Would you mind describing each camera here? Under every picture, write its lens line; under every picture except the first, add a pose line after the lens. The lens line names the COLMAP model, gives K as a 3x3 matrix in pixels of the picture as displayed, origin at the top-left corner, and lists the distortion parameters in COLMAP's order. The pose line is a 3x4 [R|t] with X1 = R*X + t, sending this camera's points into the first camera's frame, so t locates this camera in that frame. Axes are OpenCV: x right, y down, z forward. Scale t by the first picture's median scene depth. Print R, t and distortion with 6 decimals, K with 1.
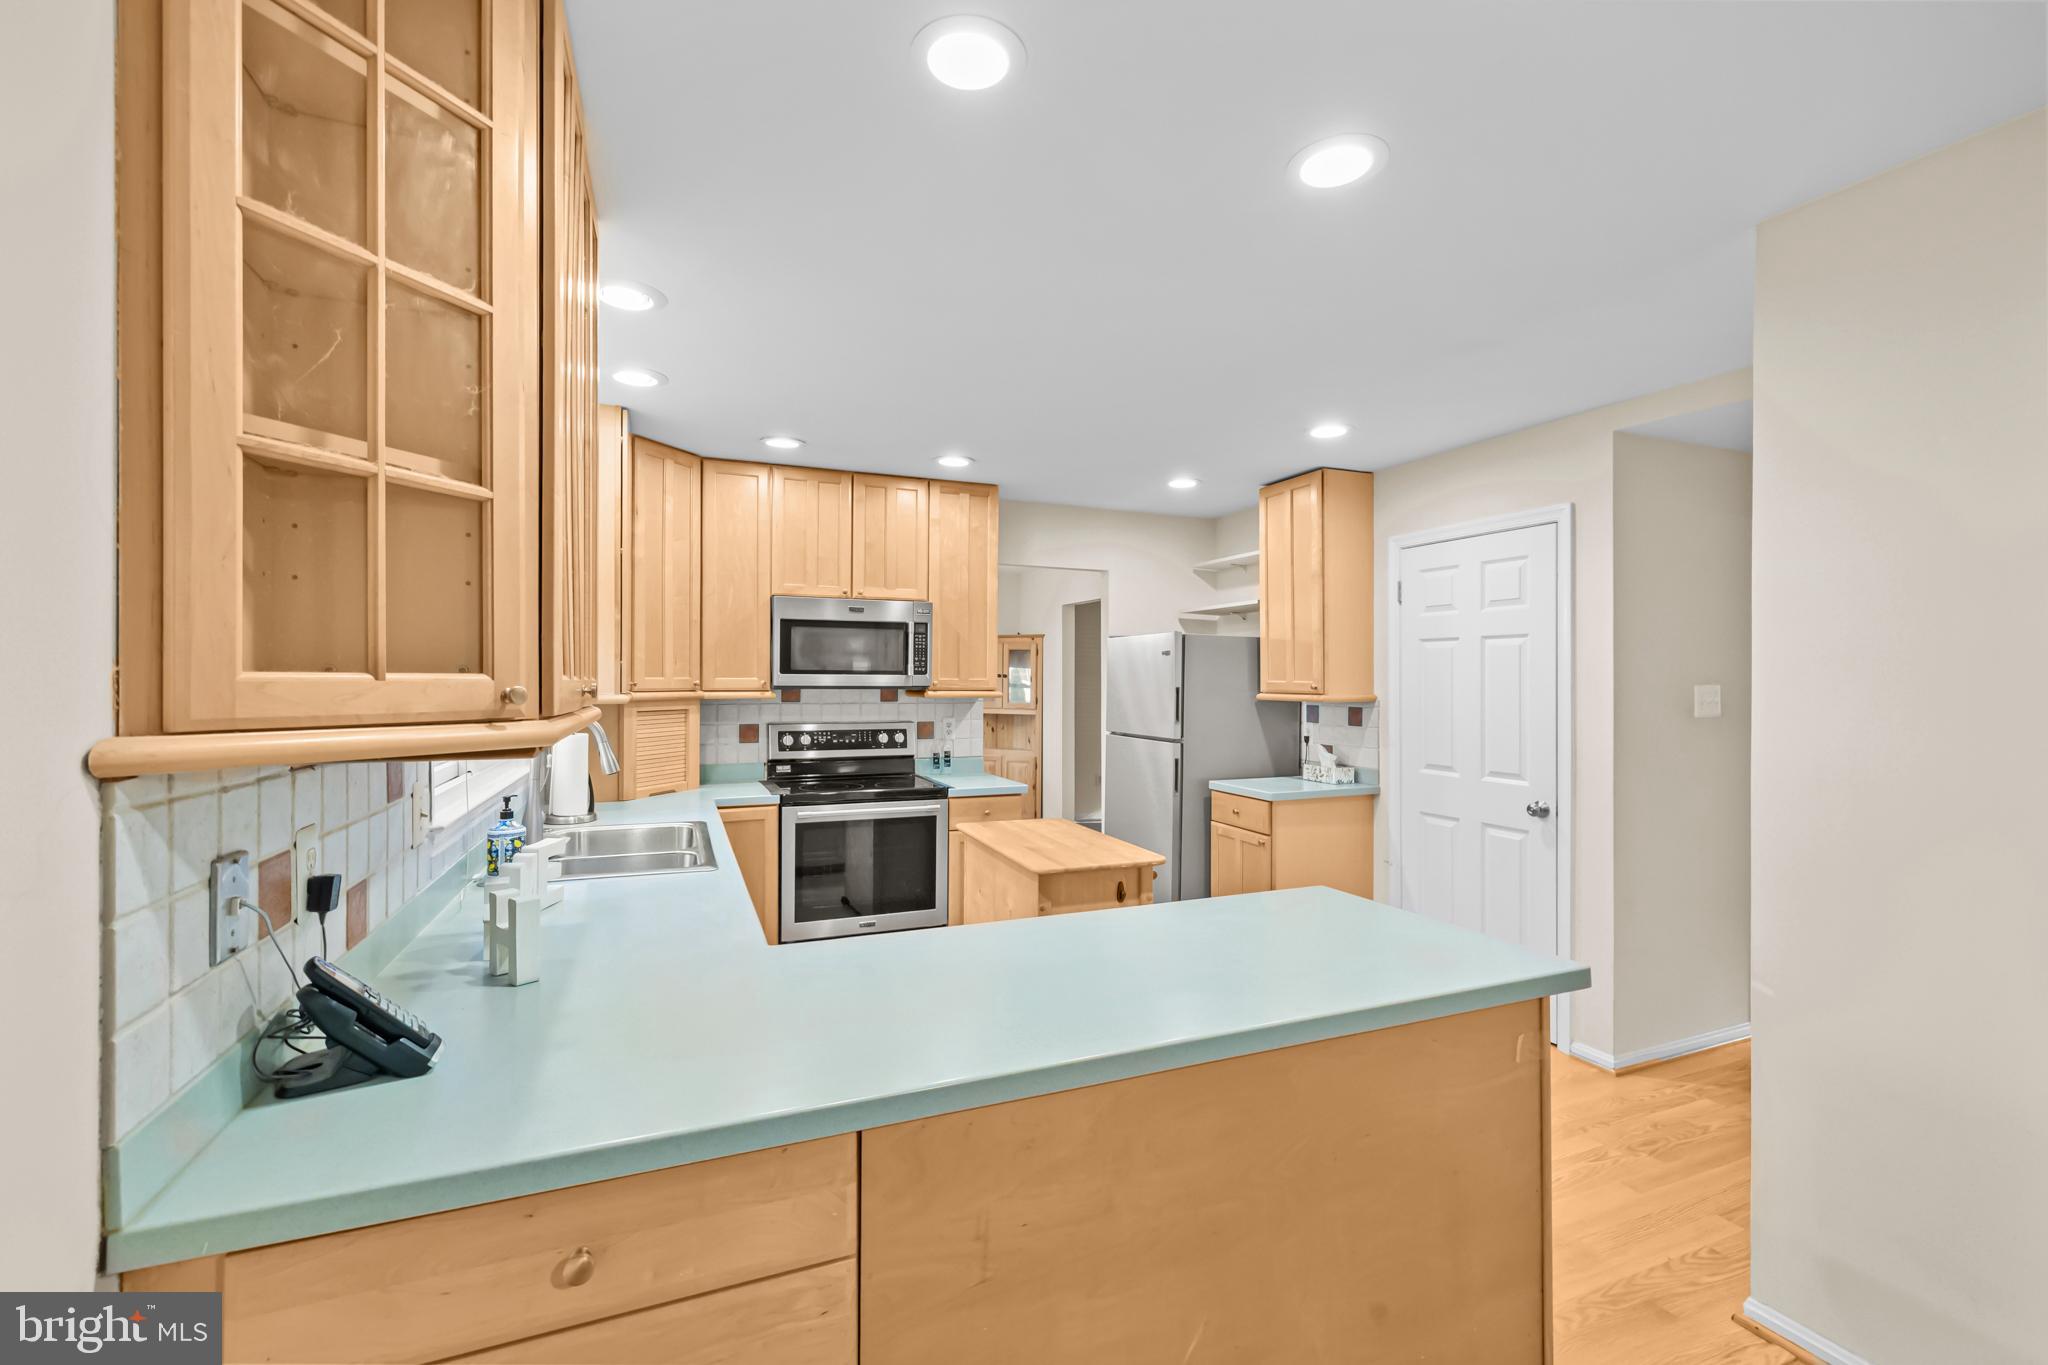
lens RADIAL K [[866.9, 0, 1022.4], [0, 866.9, 678.4], [0, 0, 1]] dist [0.000251, 0.000182]
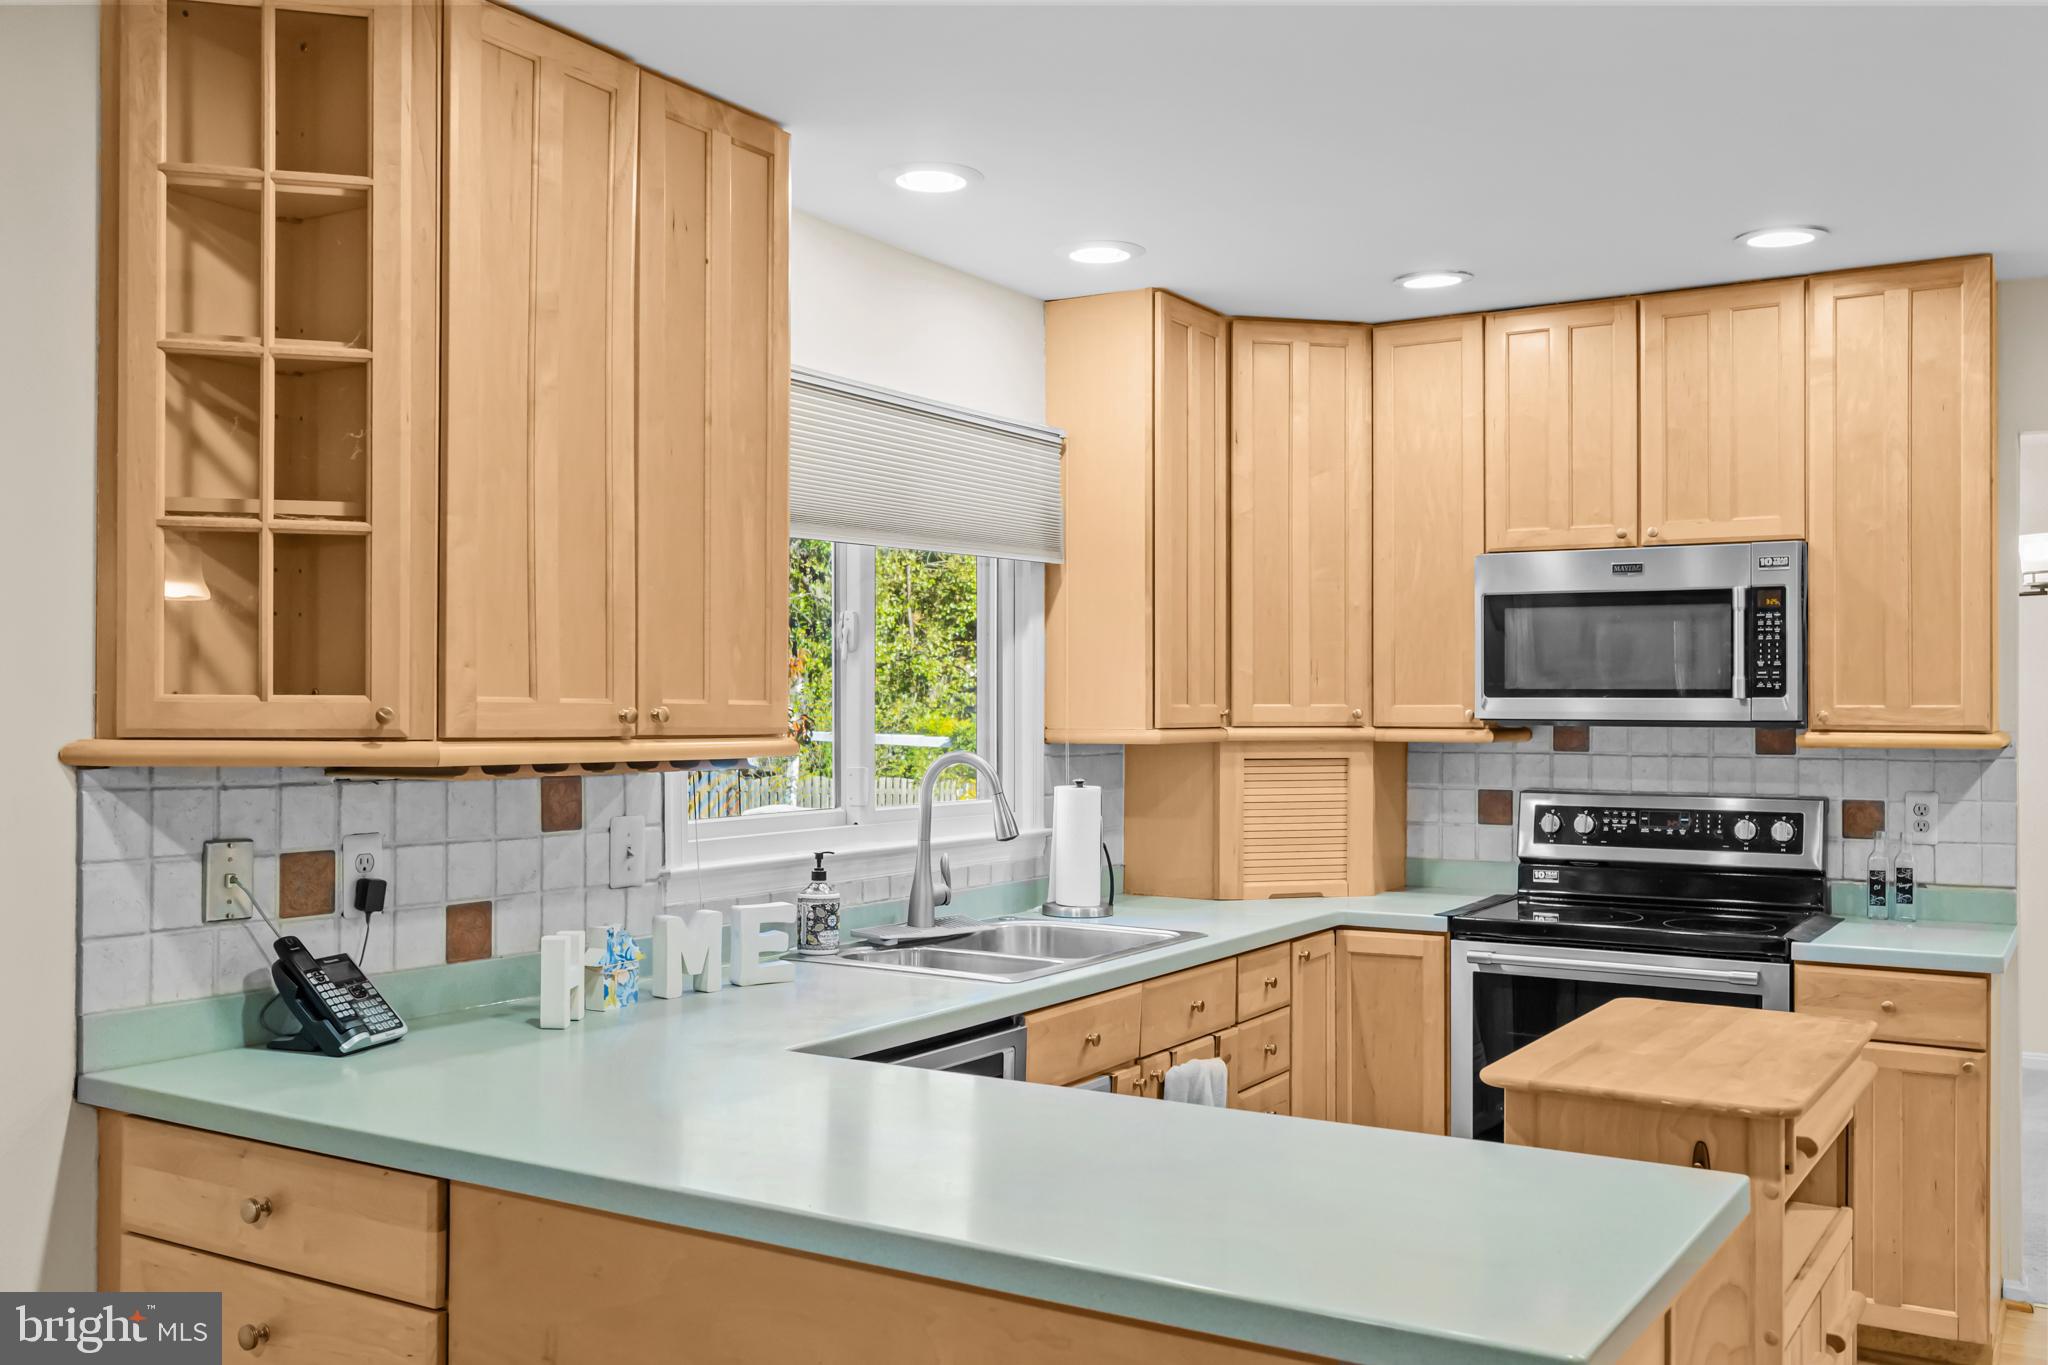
lens RADIAL K [[1847.2, 0, 1024.0], [0, 1847.2, 682.5], [0, 0, 1]] dist [0.011393, 0.004482]
pose [[0.591329, -0.013313, -0.806321, 0.476379], [0.000250, 0.999867, -0.016325, 0.004559], [0.806430, 0.009452, 0.591253, 0.082515]]
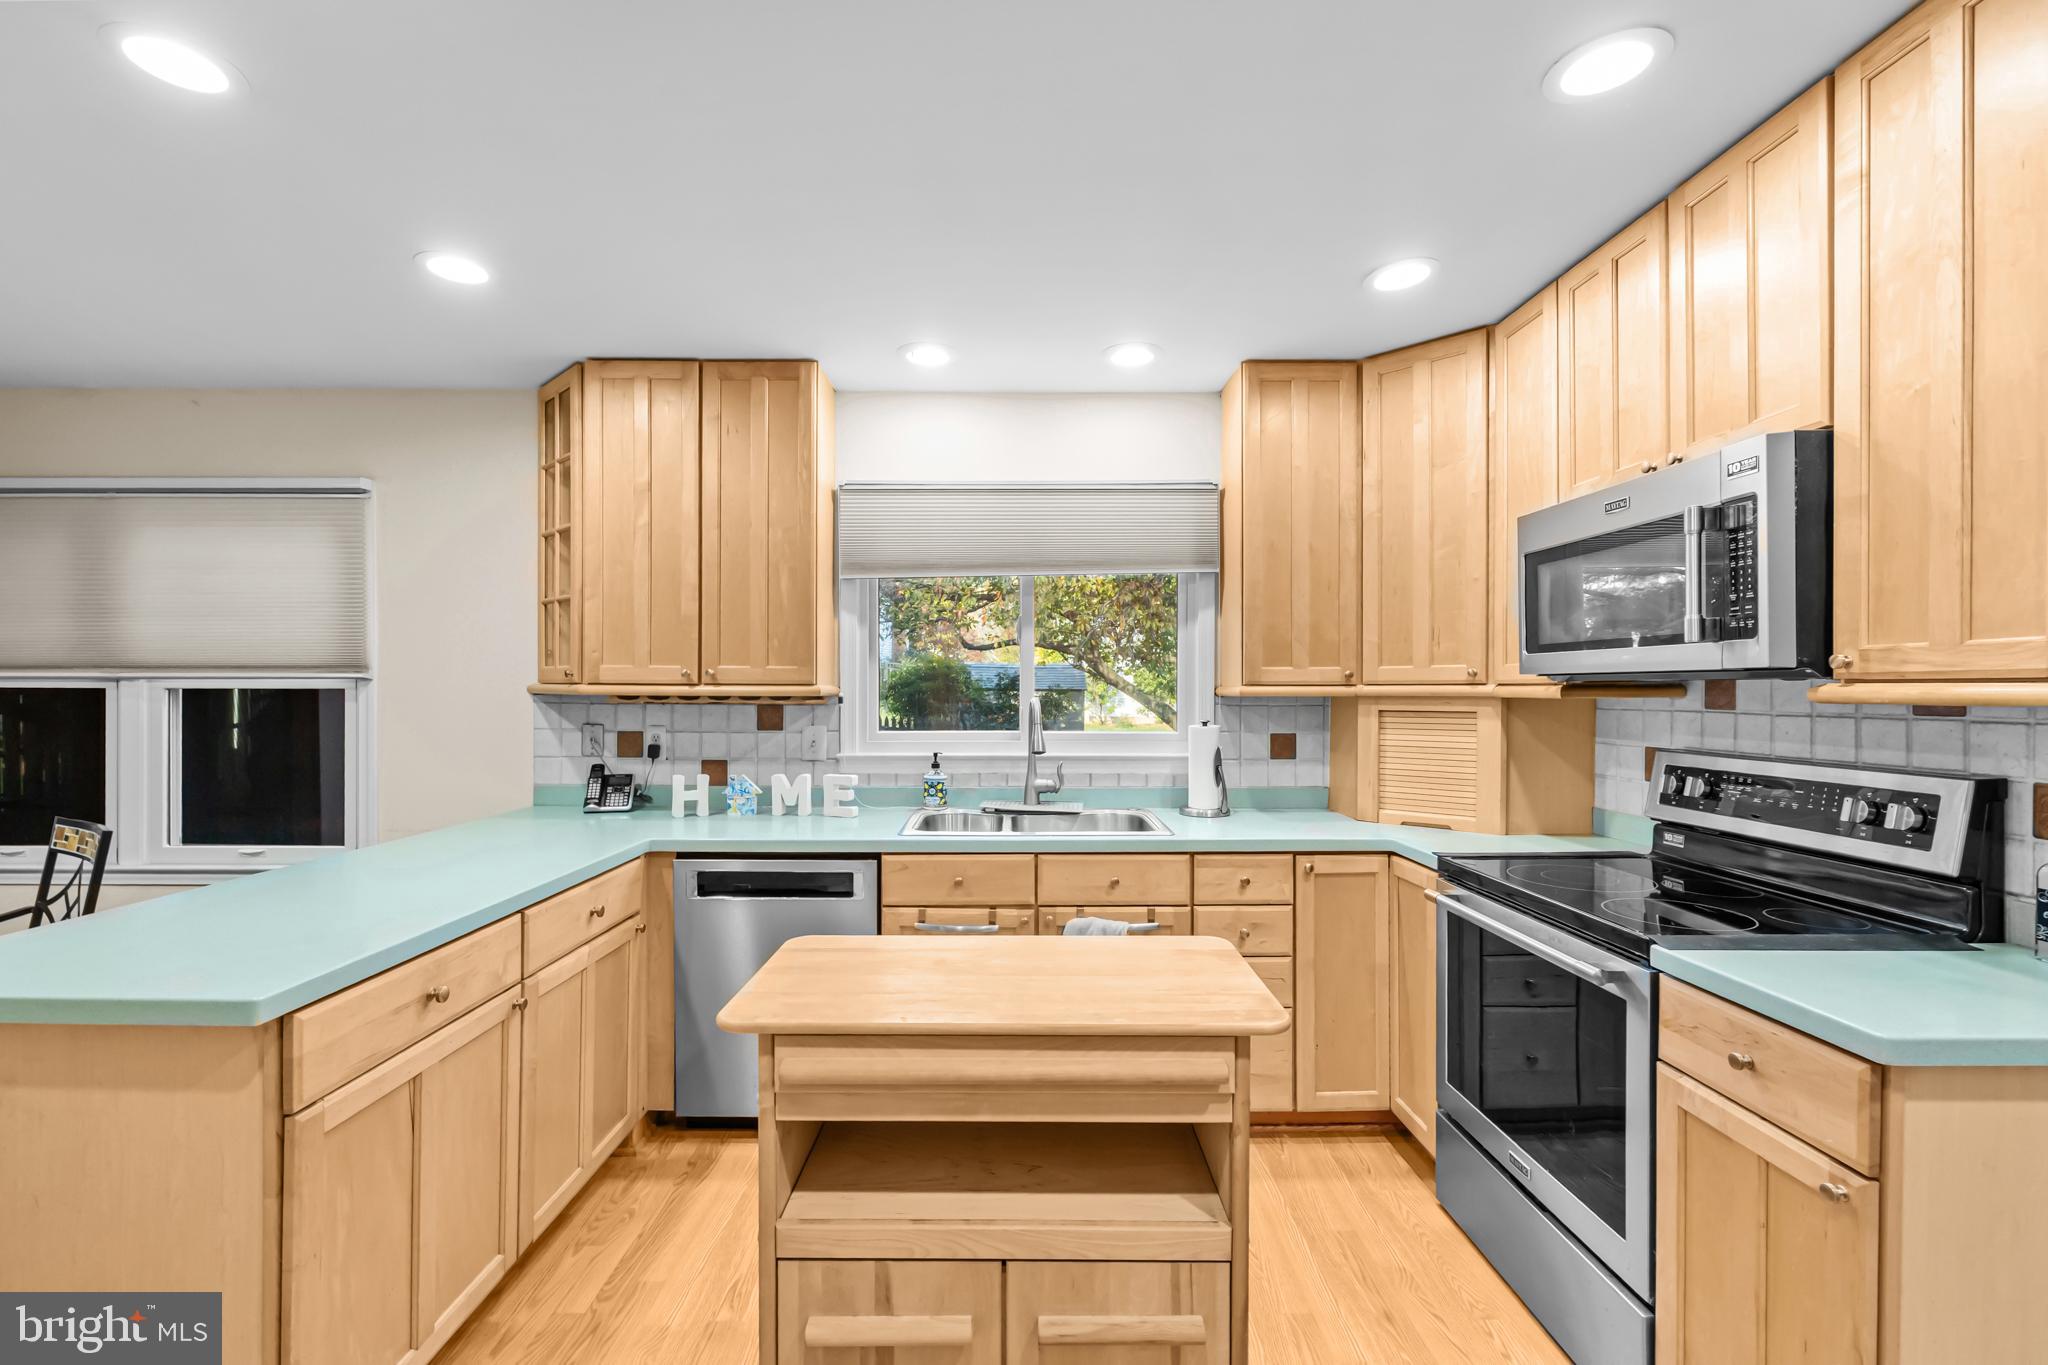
lens RADIAL K [[874.1, 0, 1010.8], [0, 874.1, 697.6], [0, 0, 1]] dist [0.000803, 0.000082]
pose [[-0.381126, 0.004454, -0.924512, 0.365834], [-0.001646, 0.999984, 0.005496, 0.020630], [0.924522, 0.003617, -0.381112, 0.898180]]
